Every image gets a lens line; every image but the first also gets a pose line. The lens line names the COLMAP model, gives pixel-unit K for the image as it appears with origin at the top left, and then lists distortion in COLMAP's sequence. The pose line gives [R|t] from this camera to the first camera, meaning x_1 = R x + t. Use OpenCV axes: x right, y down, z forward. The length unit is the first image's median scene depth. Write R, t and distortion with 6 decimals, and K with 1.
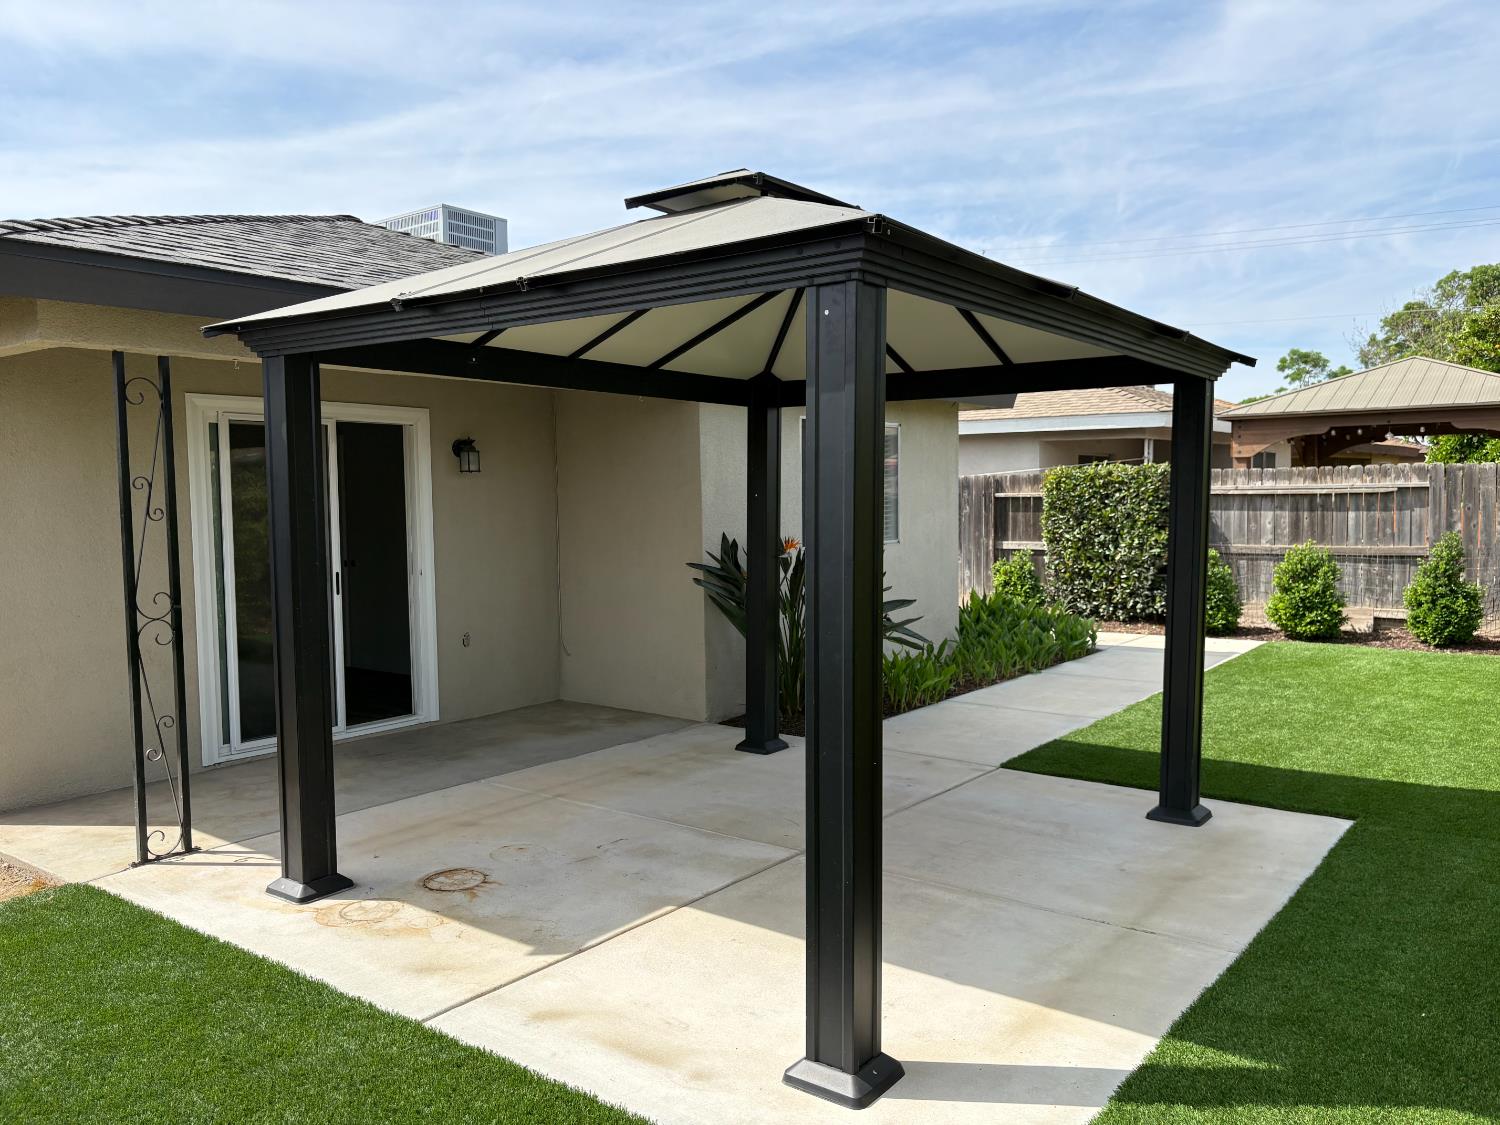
lens RADIAL K [[1129.5, 0, 750.0], [0, 1129.5, 562.5], [0, 0, 1]] dist [0.031030, -0.030031]
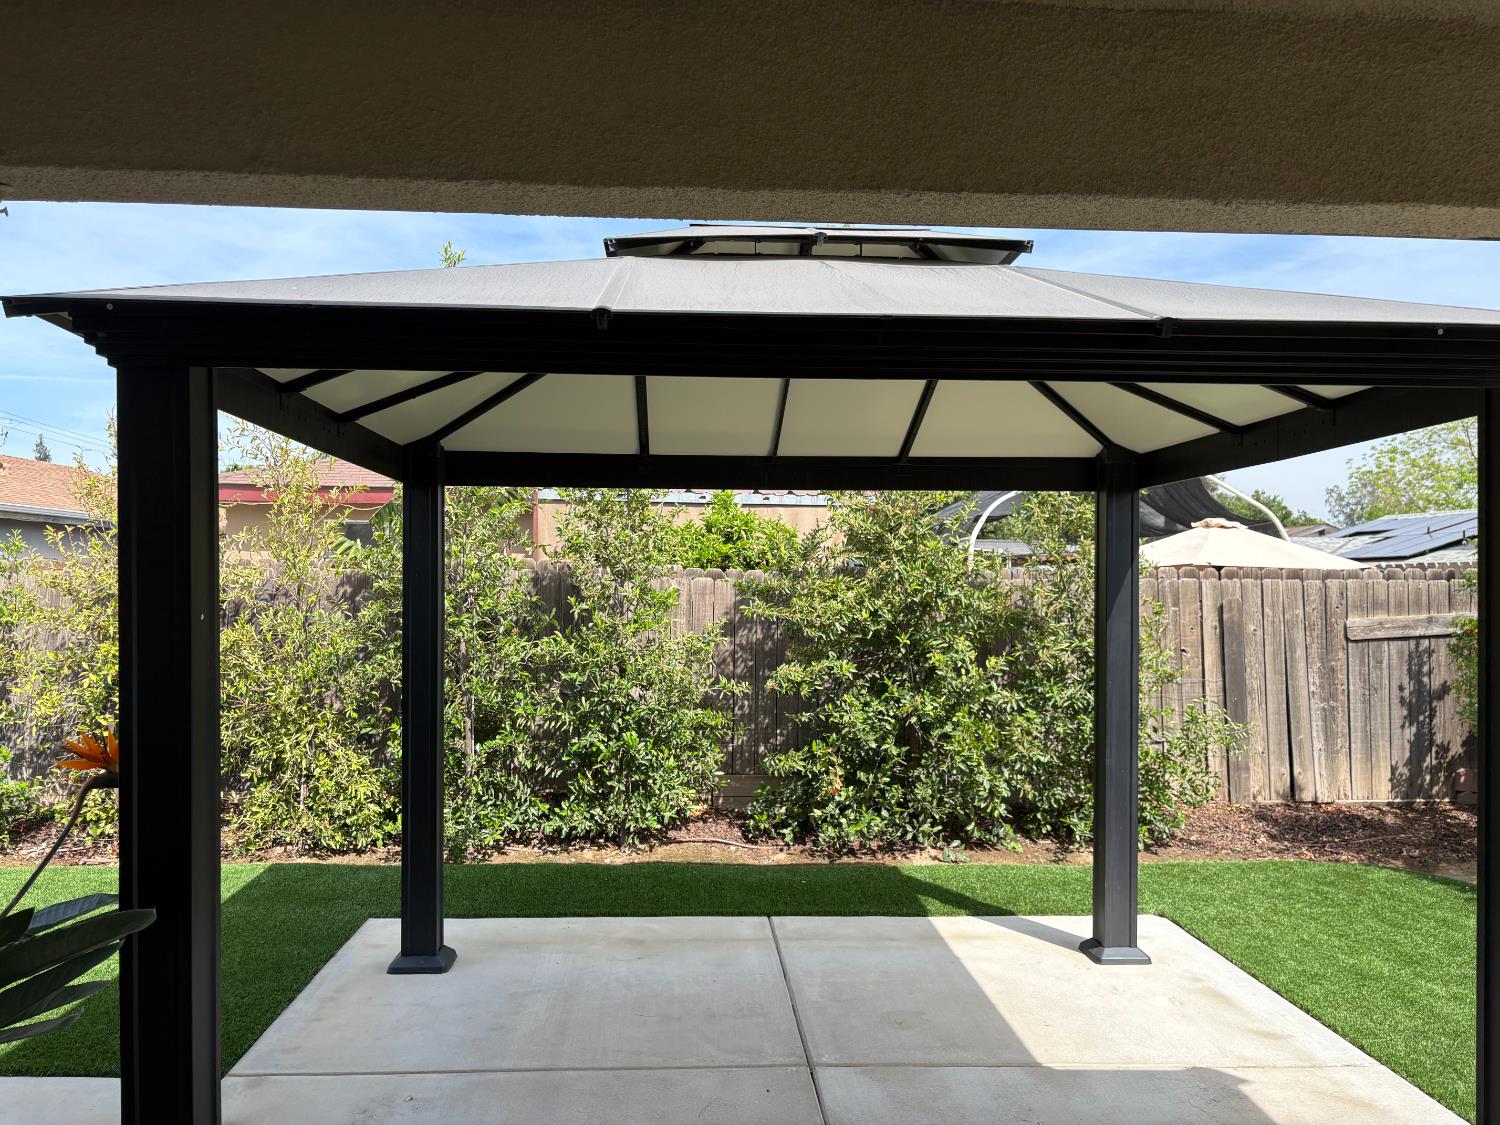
lens RADIAL K [[1182.3, 0, 748.2], [0, 1182.3, 600.5], [0, 0, 1]] dist [0.049538, -0.007153]
pose [[-0.656837, -0.005384, 0.754013, -0.618613], [0.038005, 0.998467, 0.040237, -0.109783], [-0.753074, 0.055085, -0.655626, 1.778335]]
